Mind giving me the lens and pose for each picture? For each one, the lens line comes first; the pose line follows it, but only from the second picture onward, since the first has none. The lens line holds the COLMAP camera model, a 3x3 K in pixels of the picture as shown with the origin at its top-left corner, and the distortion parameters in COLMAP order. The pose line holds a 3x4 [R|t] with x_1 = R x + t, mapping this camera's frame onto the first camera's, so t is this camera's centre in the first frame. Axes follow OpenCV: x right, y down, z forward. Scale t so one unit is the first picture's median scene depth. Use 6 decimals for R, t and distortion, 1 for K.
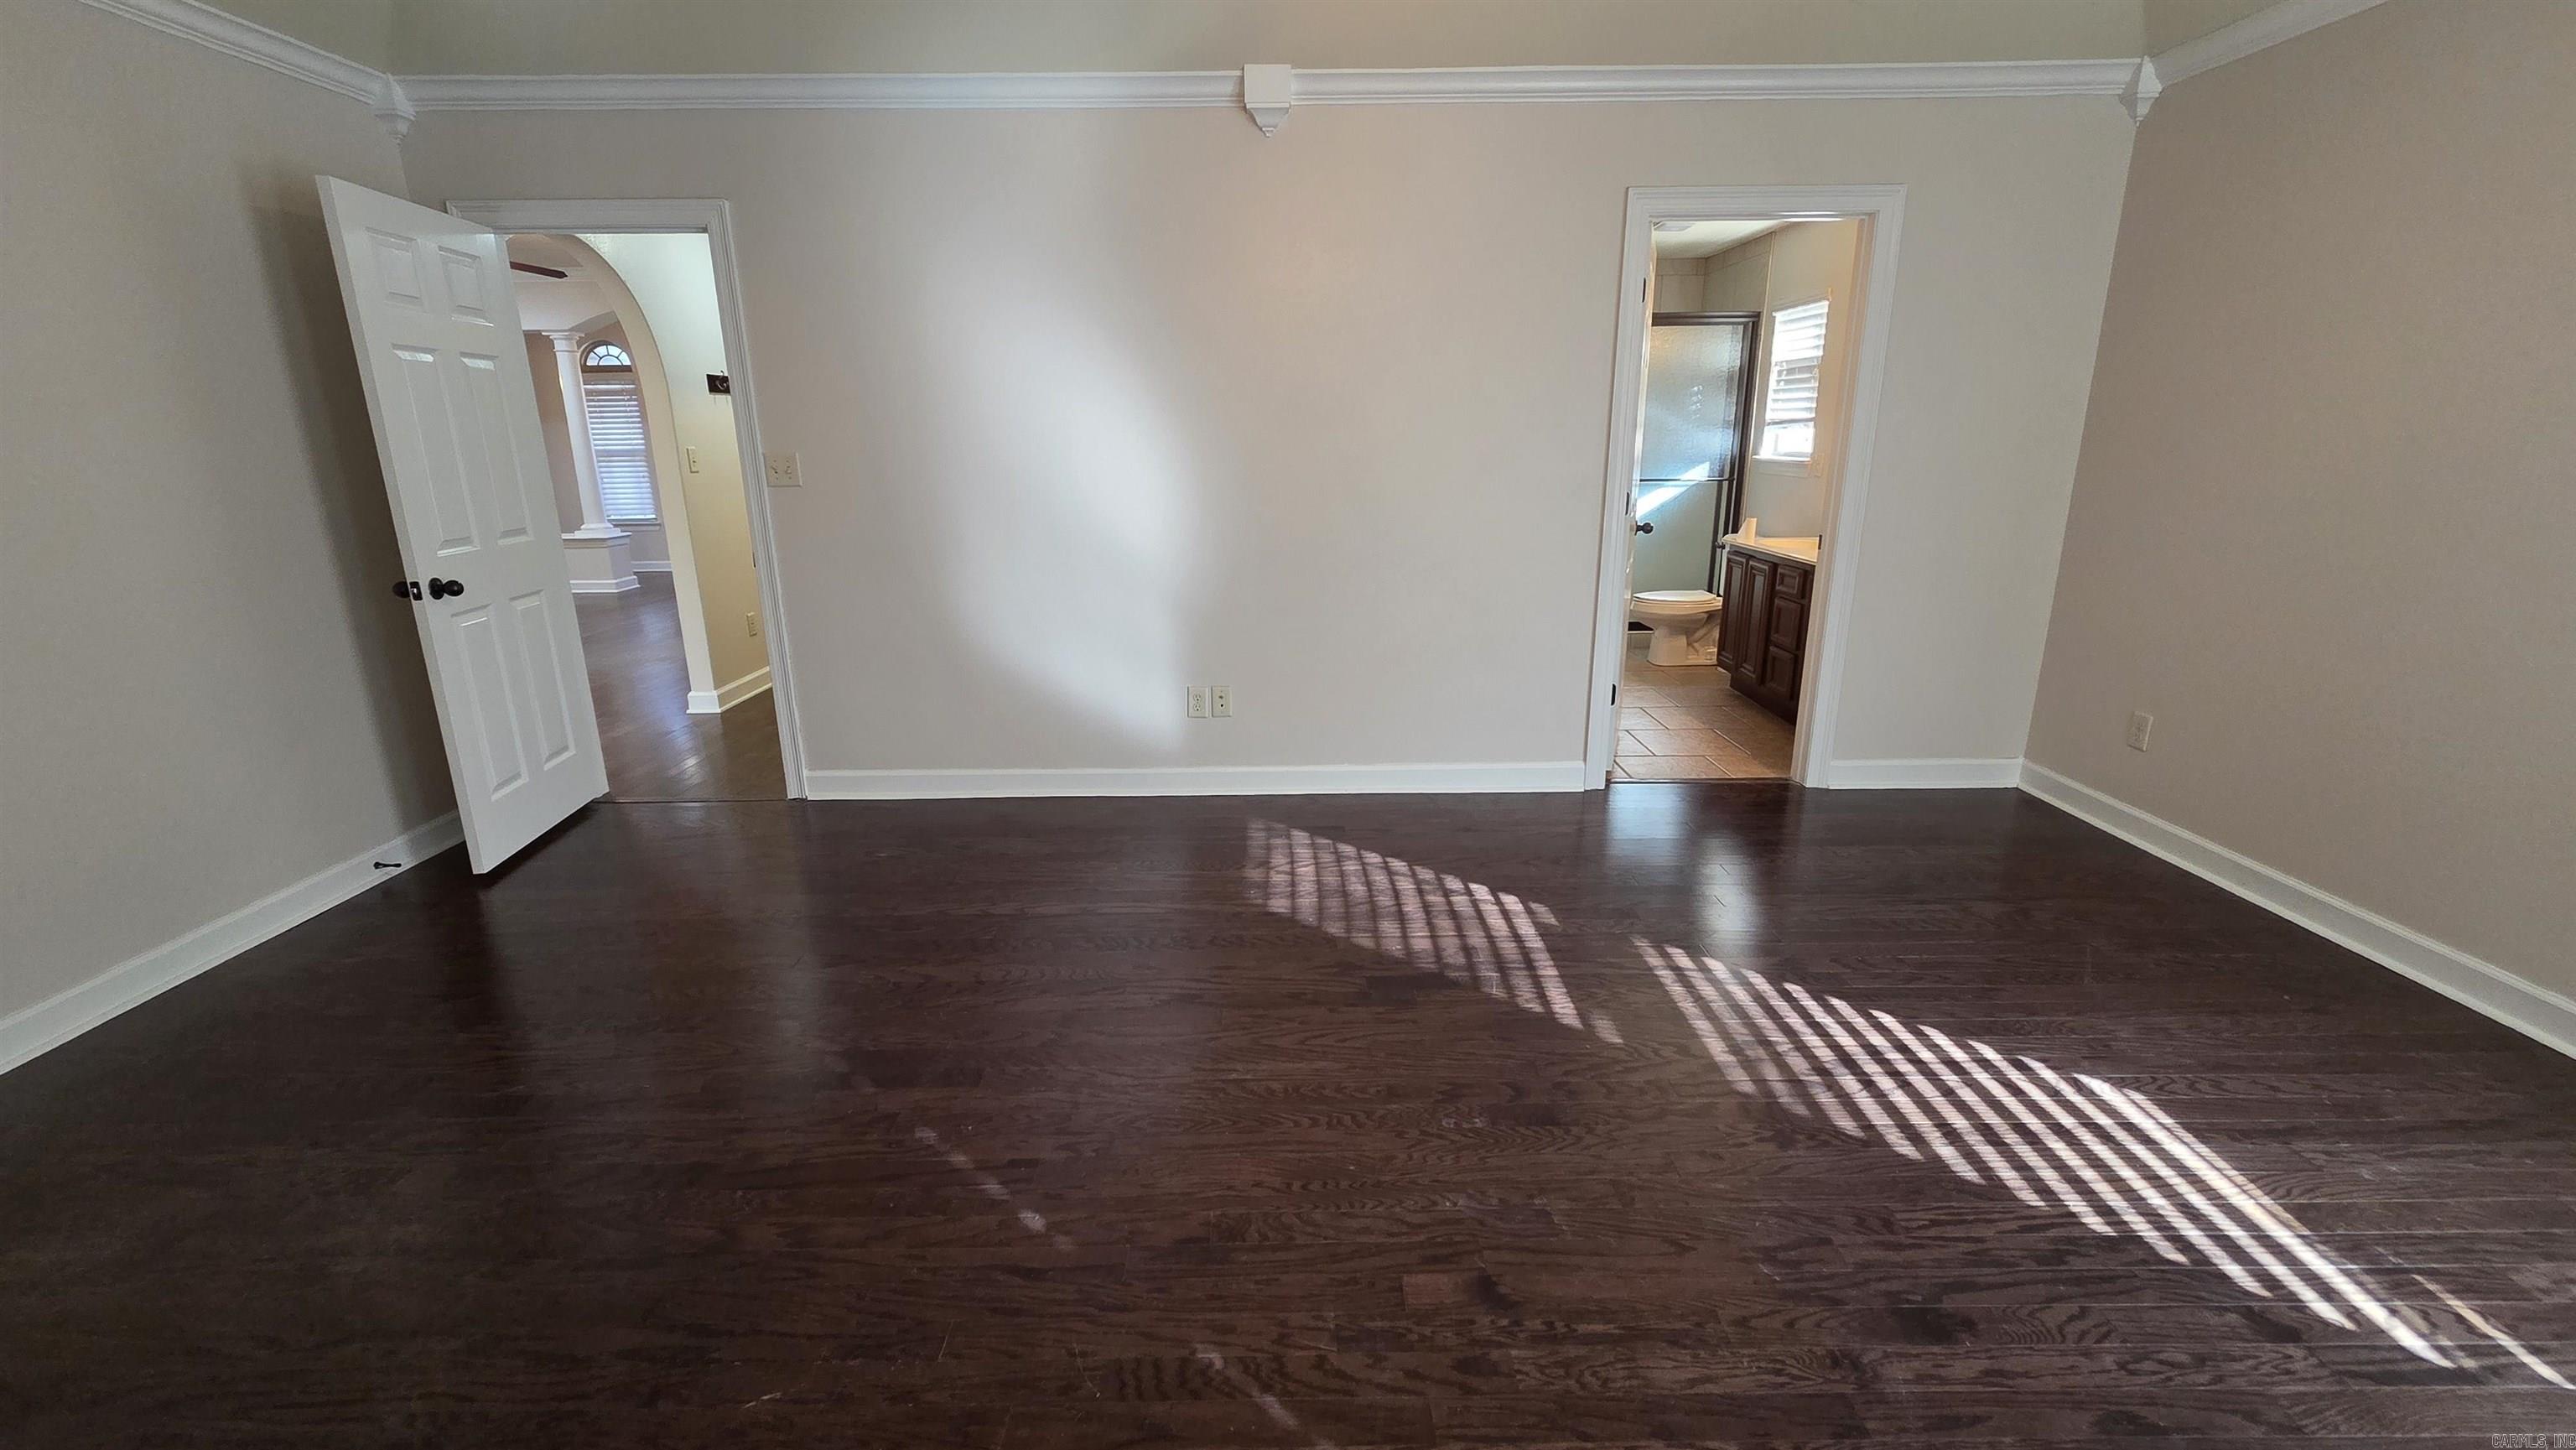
lens RADIAL K [[1050.4, 0, 1291.1], [0, 1050.4, 720.6], [0, 0, 1]] dist [0.001590, -0.000108]
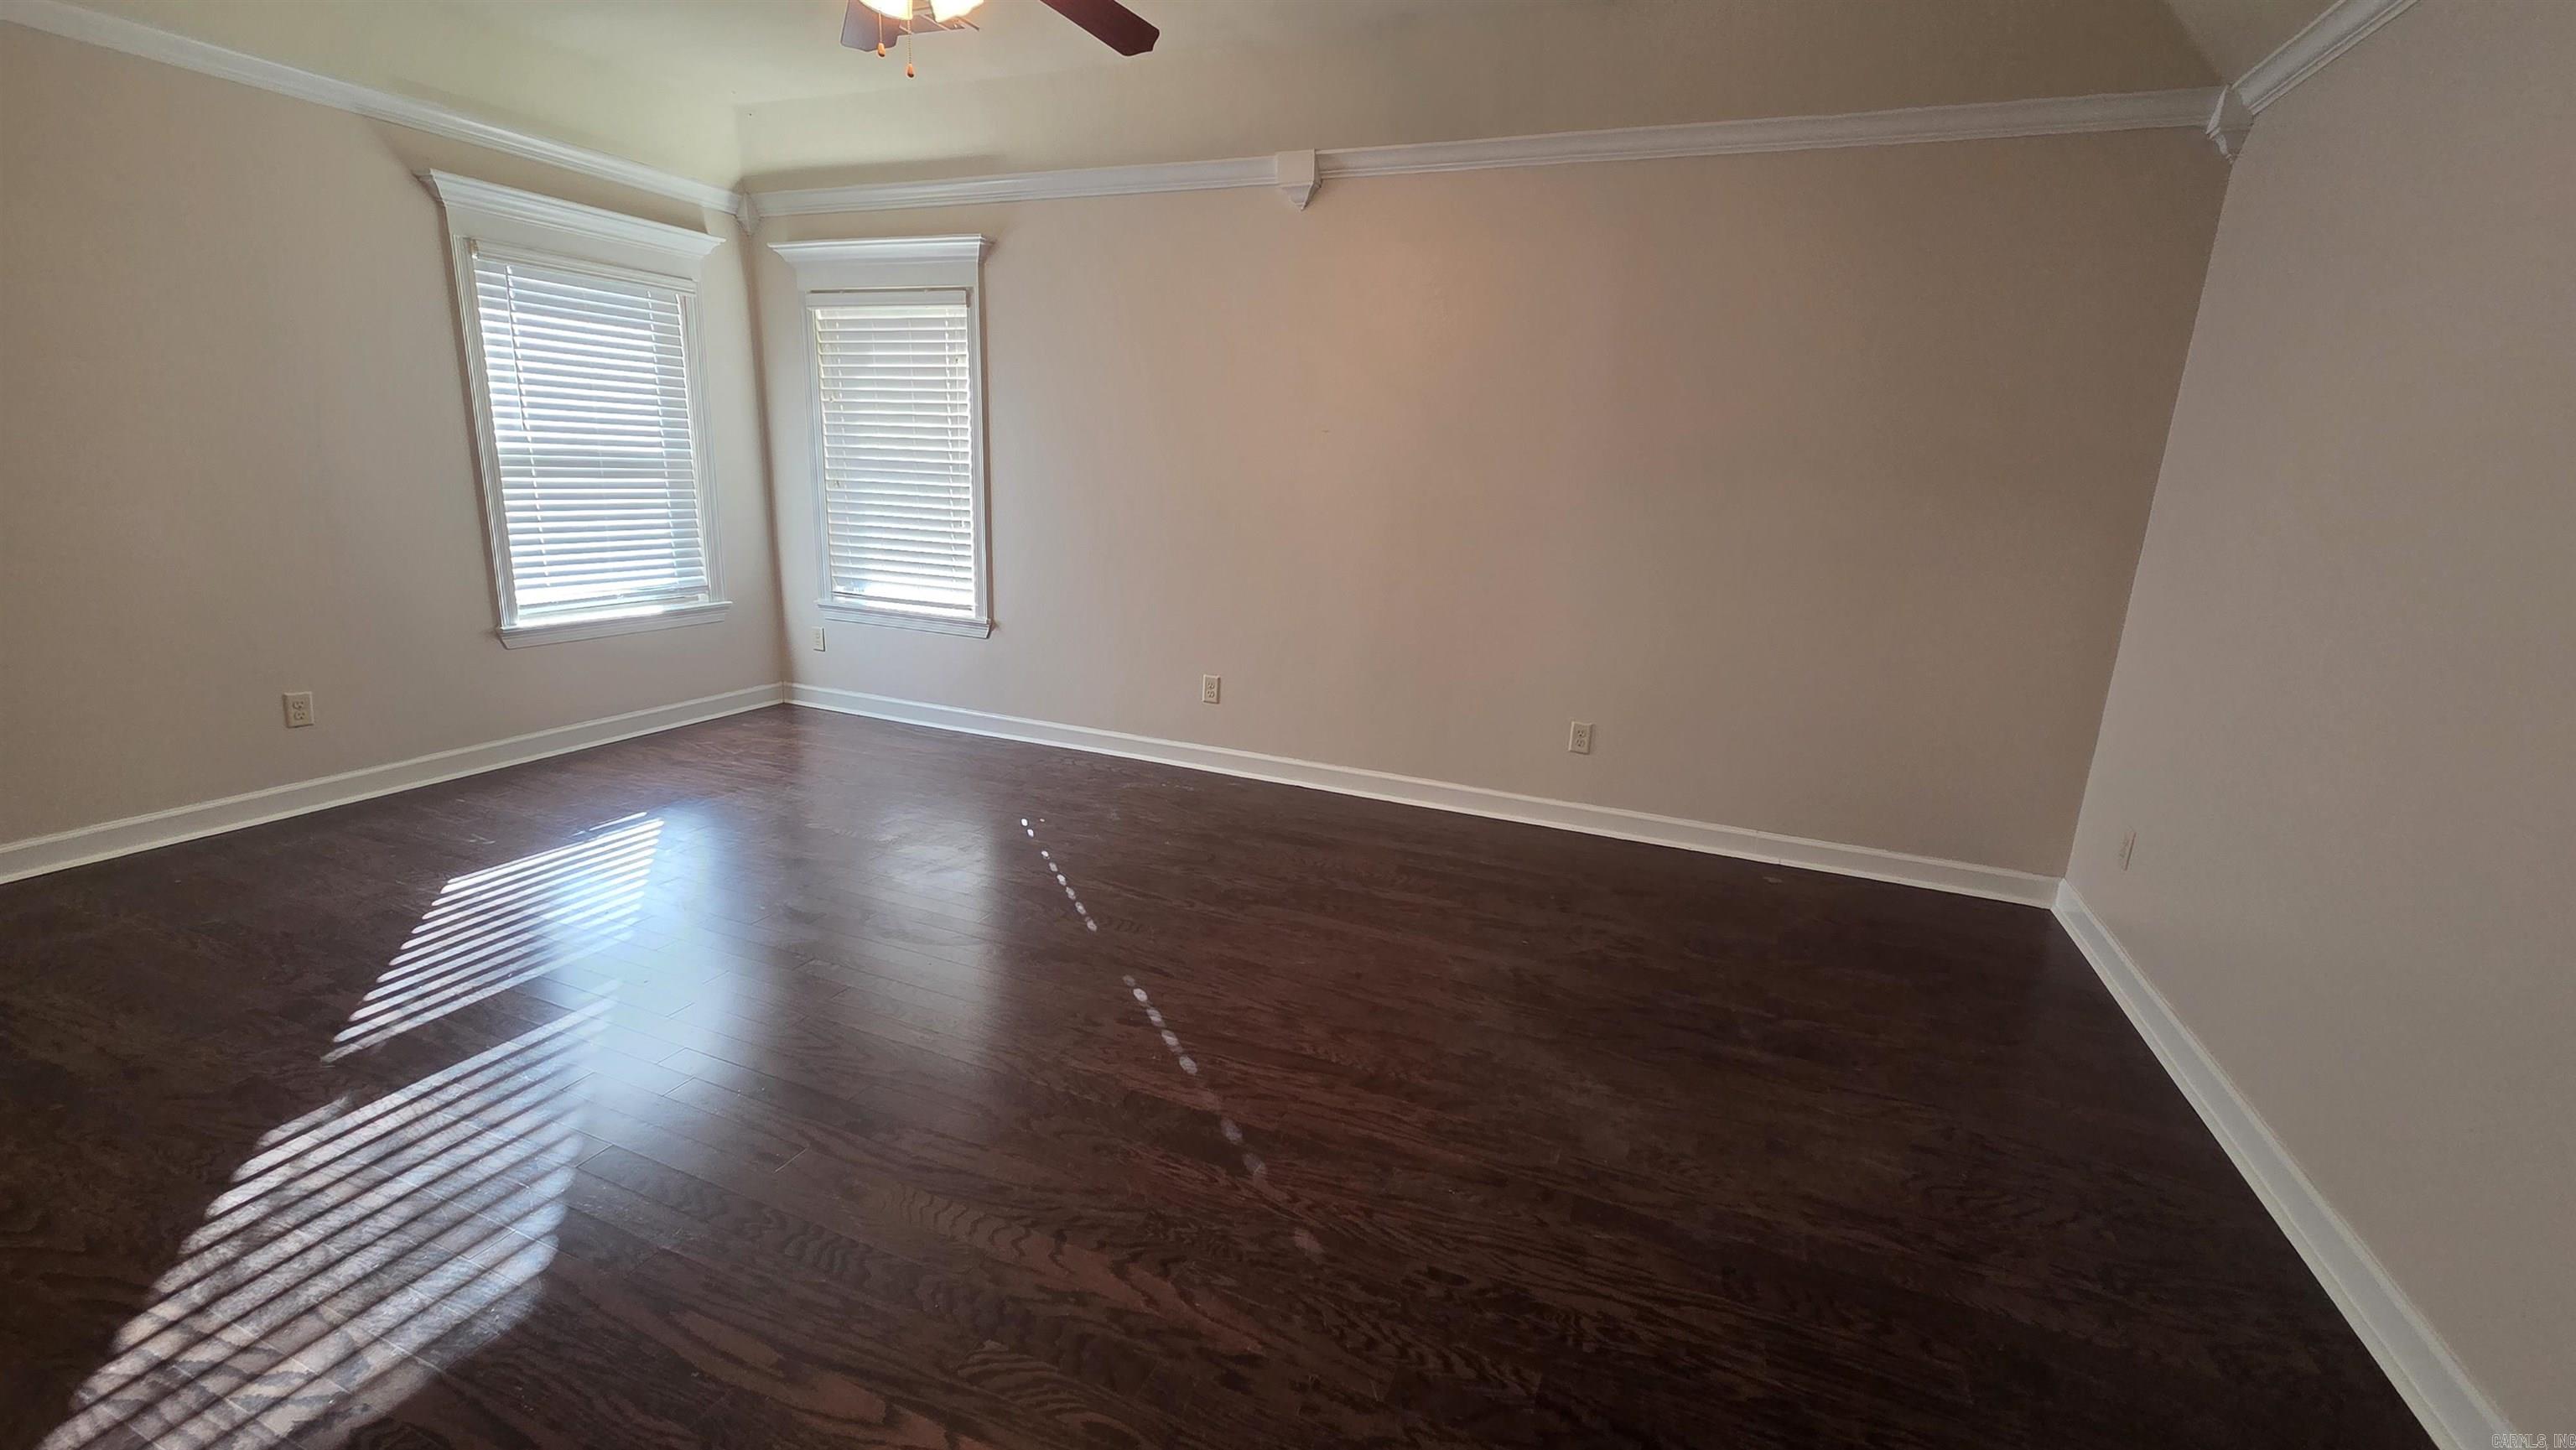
lens RADIAL K [[1050.4, 0, 1291.0], [0, 1050.4, 727.6], [0, 0, 1]] dist [0.001590, -0.000108]
pose [[-0.919531, -0.121436, 0.373787, -0.649653], [0.077928, 0.875848, 0.476253, -0.359736], [-0.385215, 0.467058, -0.795906, 1.325346]]
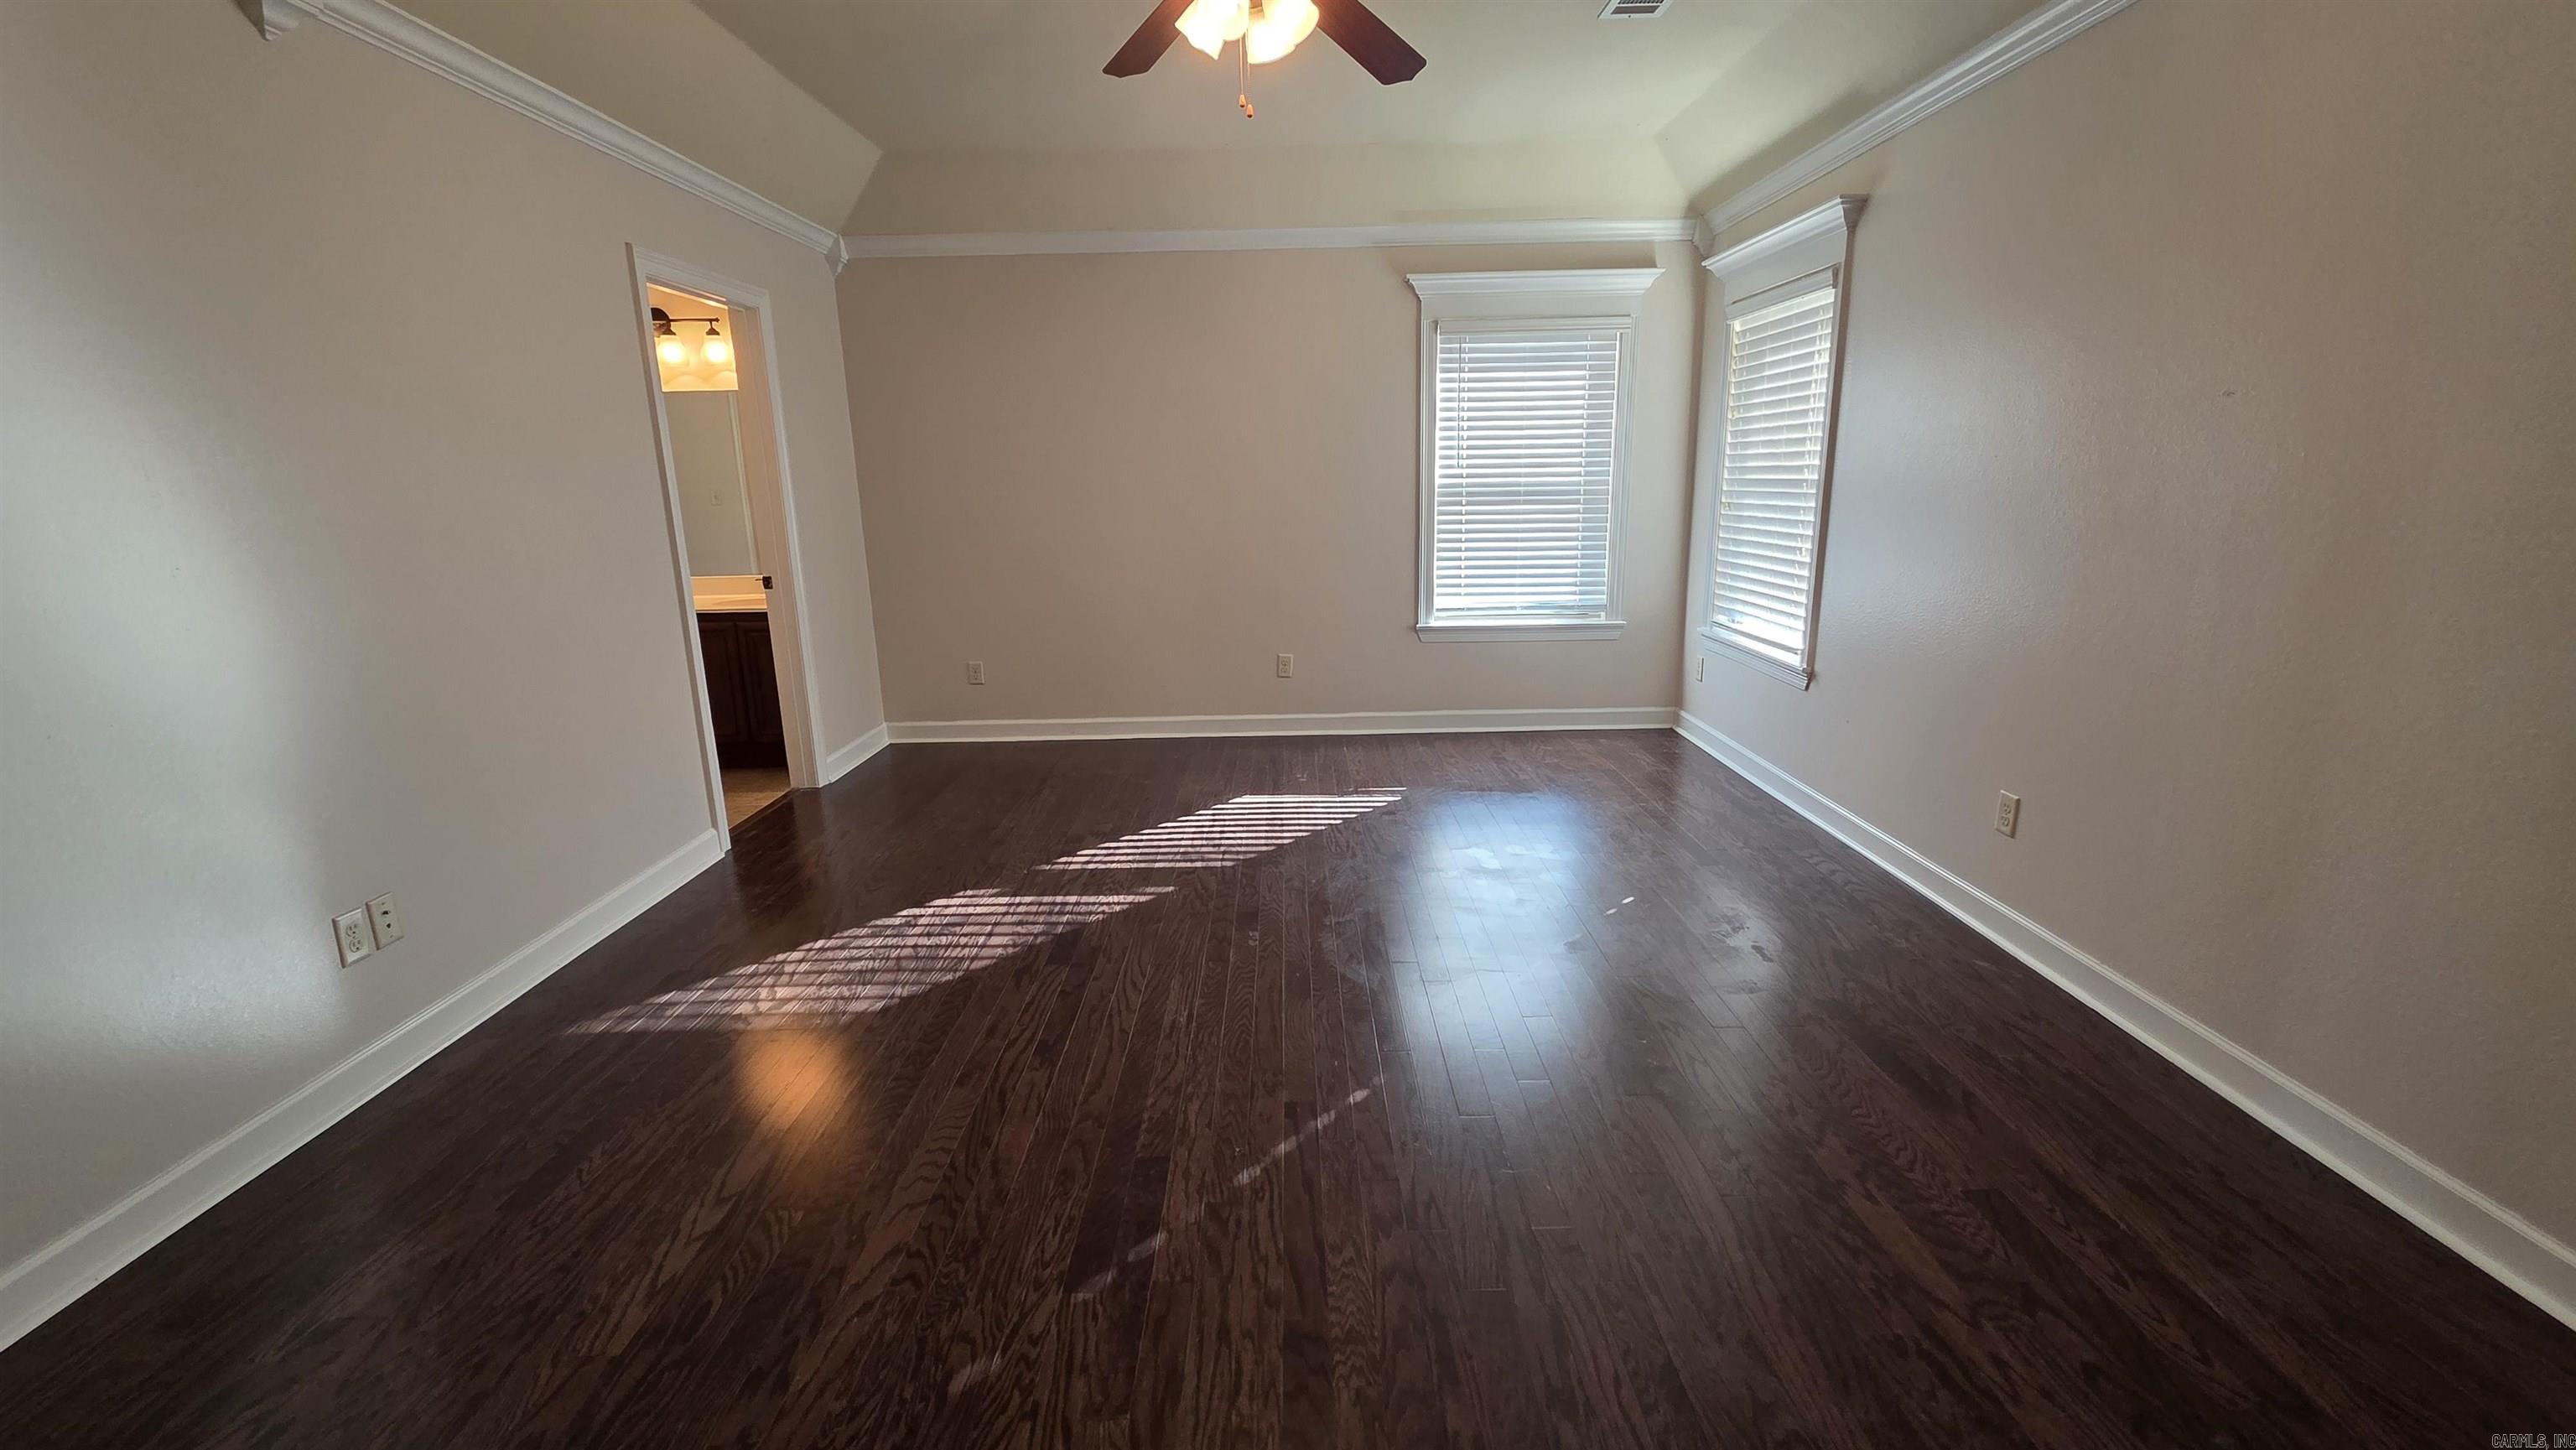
lens RADIAL K [[1050.4, 0, 1284.0], [0, 1050.4, 720.1], [0, 0, 1]] dist [0.001590, -0.000108]
pose [[0.008791, -0.220263, 0.975401, -0.942644], [0.289881, 0.934114, 0.208327, -0.152462], [-0.957022, 0.280919, 0.072062, 0.607097]]
